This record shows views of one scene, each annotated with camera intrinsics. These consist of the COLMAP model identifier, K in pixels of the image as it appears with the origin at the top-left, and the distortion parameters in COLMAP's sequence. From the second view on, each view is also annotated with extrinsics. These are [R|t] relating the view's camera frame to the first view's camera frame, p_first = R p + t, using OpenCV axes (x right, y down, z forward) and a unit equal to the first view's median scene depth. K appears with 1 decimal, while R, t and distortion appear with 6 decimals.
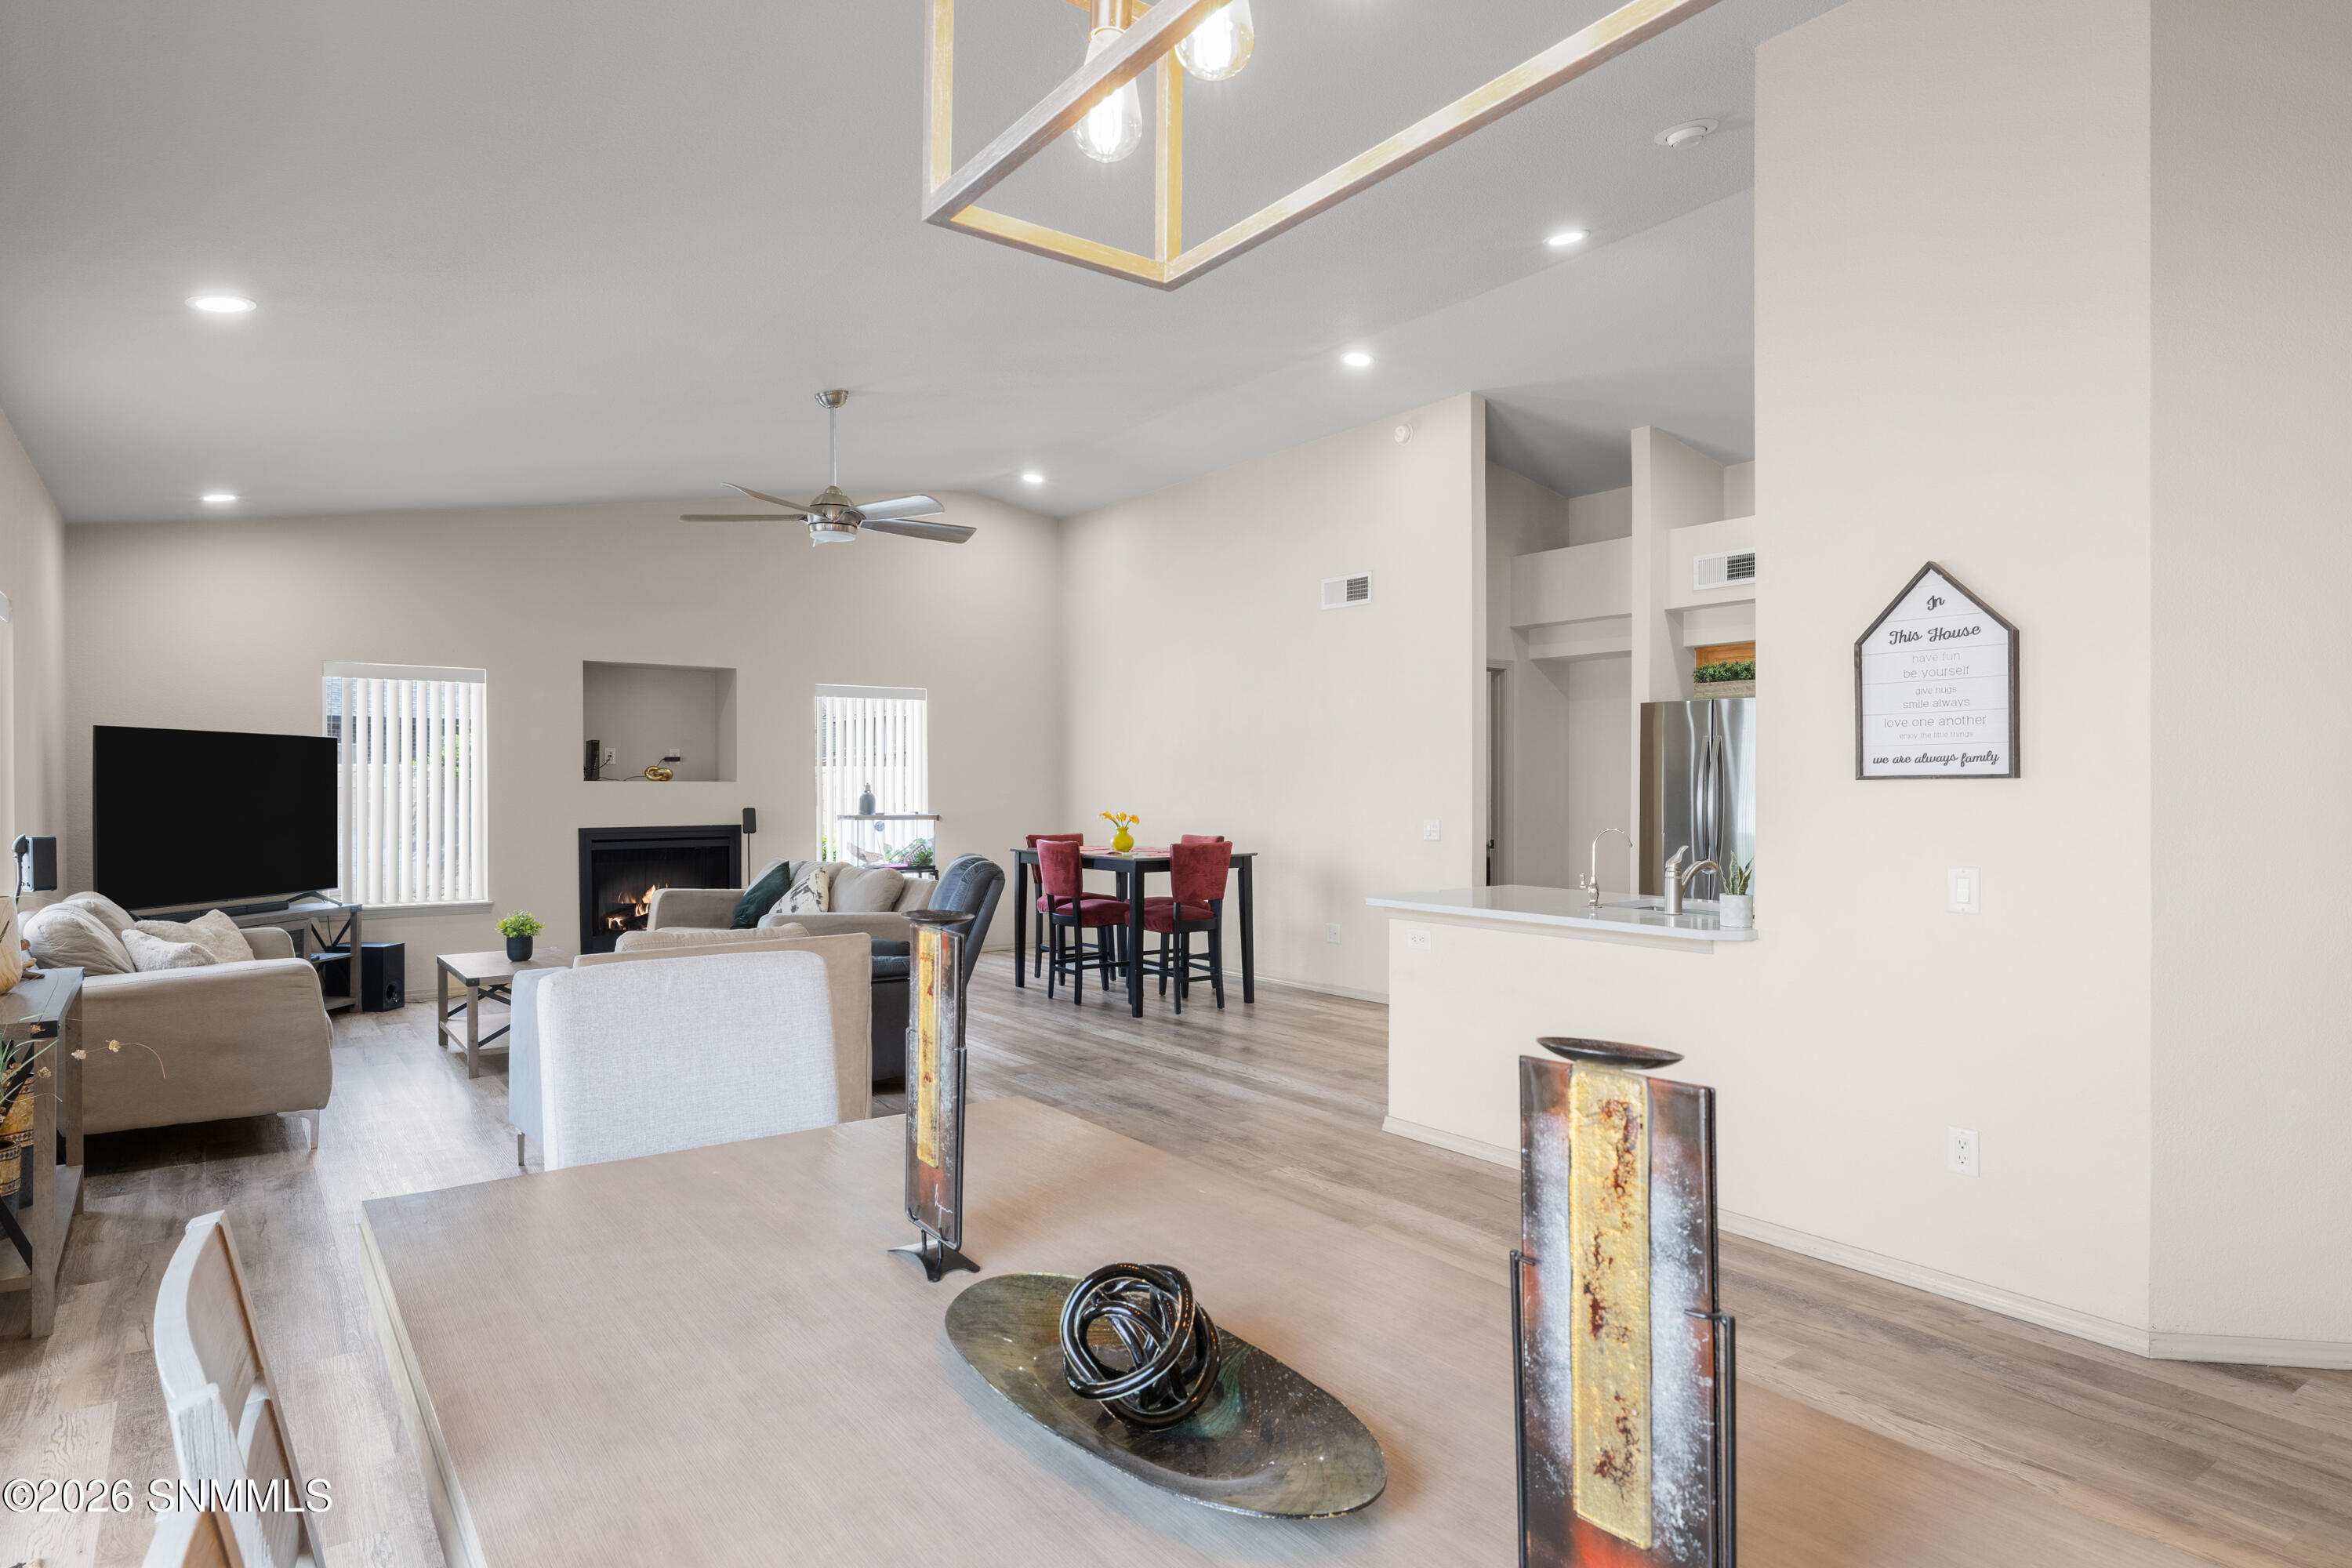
lens RADIAL K [[1303.0, 0, 1172.8], [0, 1303.0, 764.9], [0, 0, 1]] dist [0.000236, -0.000979]
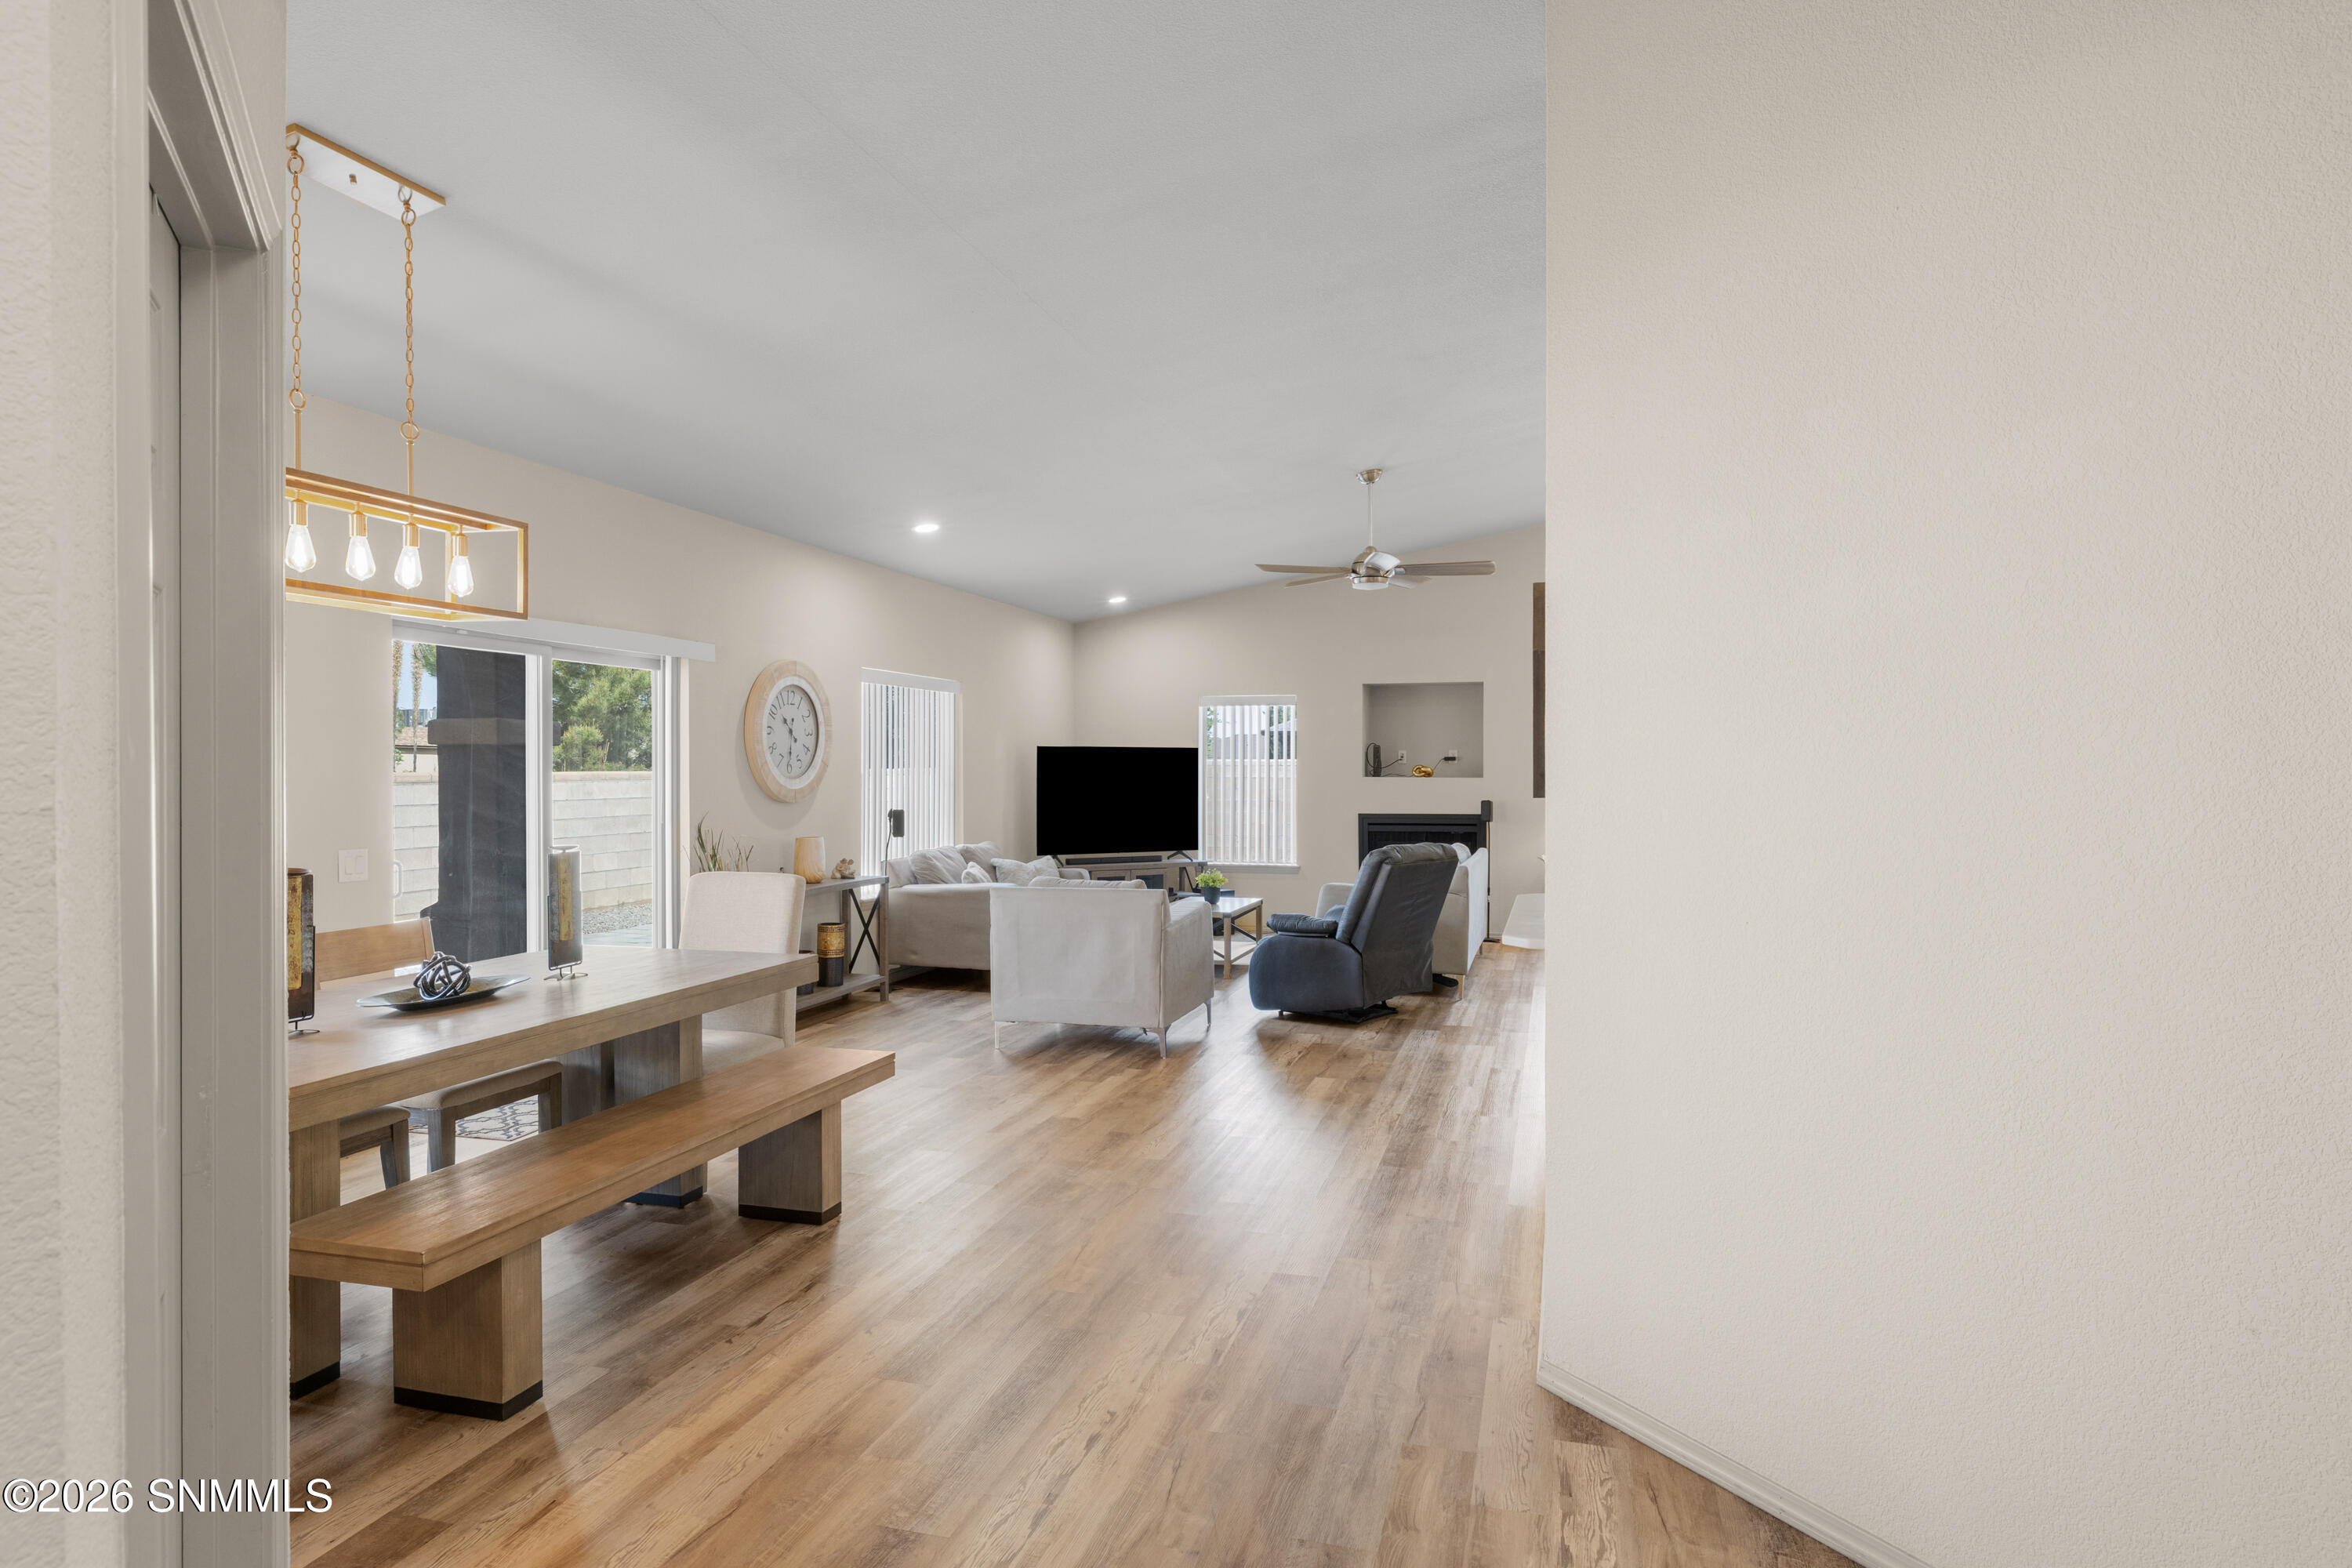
lens RADIAL K [[1303.0, 0, 1172.8], [0, 1303.0, 764.9], [0, 0, 1]] dist [0.000236, -0.000979]
pose [[0.621453, -0.003368, -0.783445, 0.530598], [0.014135, 0.999876, 0.006913, -0.013567], [0.783324, -0.015370, 0.621423, 0.061566]]
